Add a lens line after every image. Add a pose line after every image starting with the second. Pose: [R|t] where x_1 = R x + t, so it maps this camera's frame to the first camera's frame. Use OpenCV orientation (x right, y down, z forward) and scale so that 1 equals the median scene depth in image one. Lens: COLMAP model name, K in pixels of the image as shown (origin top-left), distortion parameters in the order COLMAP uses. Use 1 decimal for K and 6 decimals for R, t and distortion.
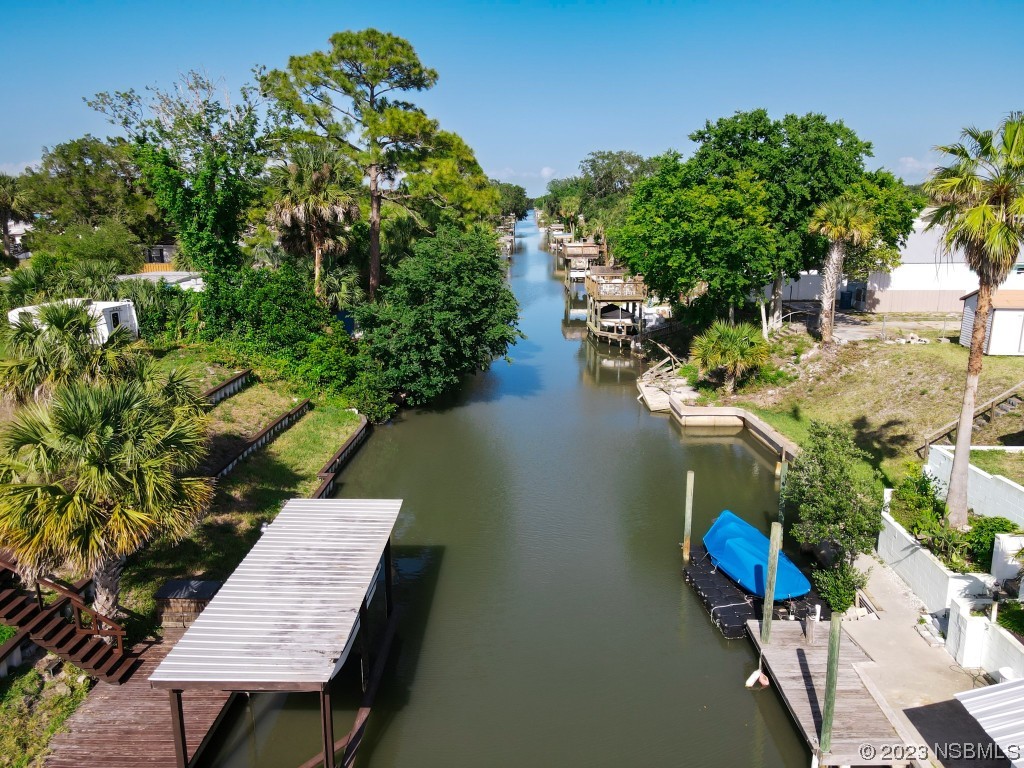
lens RADIAL K [[772.3, 0, 514.8], [0, 772.3, 382.6], [0, 0, 1]] dist [-0.001043, -0.001247]
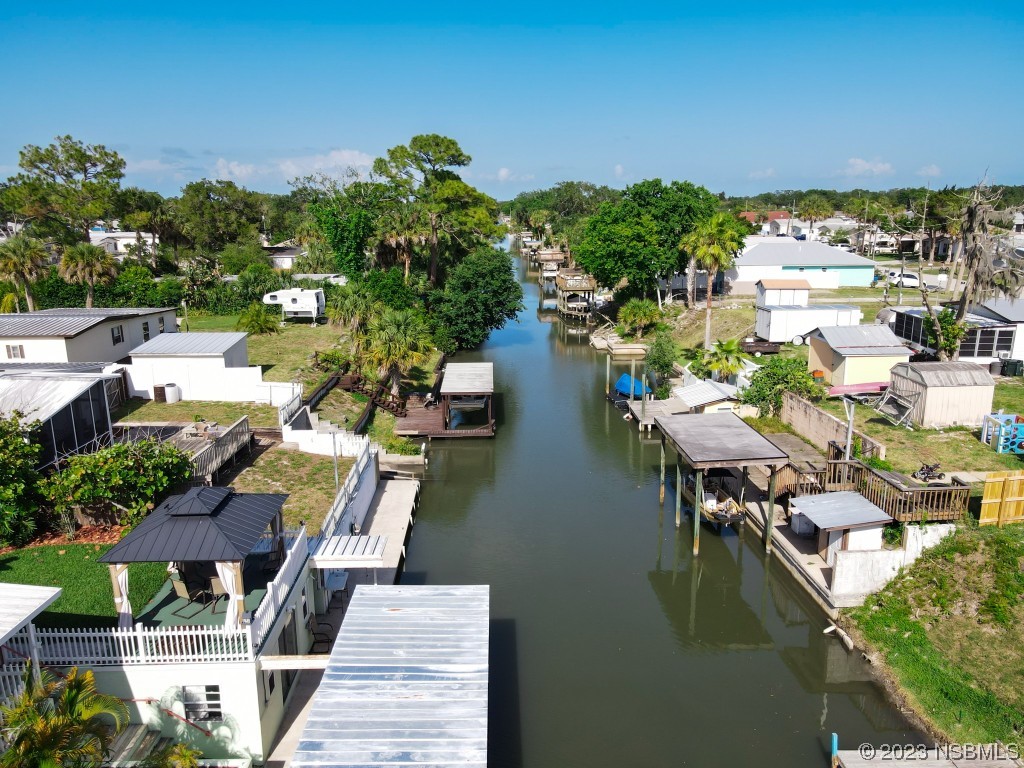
lens RADIAL K [[772.3, 0, 514.8], [0, 772.3, 382.6], [0, 0, 1]] dist [-0.001043, -0.001247]
pose [[0.998815, -0.014862, 0.046335, -0.092661], [0.014951, 0.999887, -0.001593, 0.107884], [-0.046306, 0.002283, 0.998925, -0.736866]]
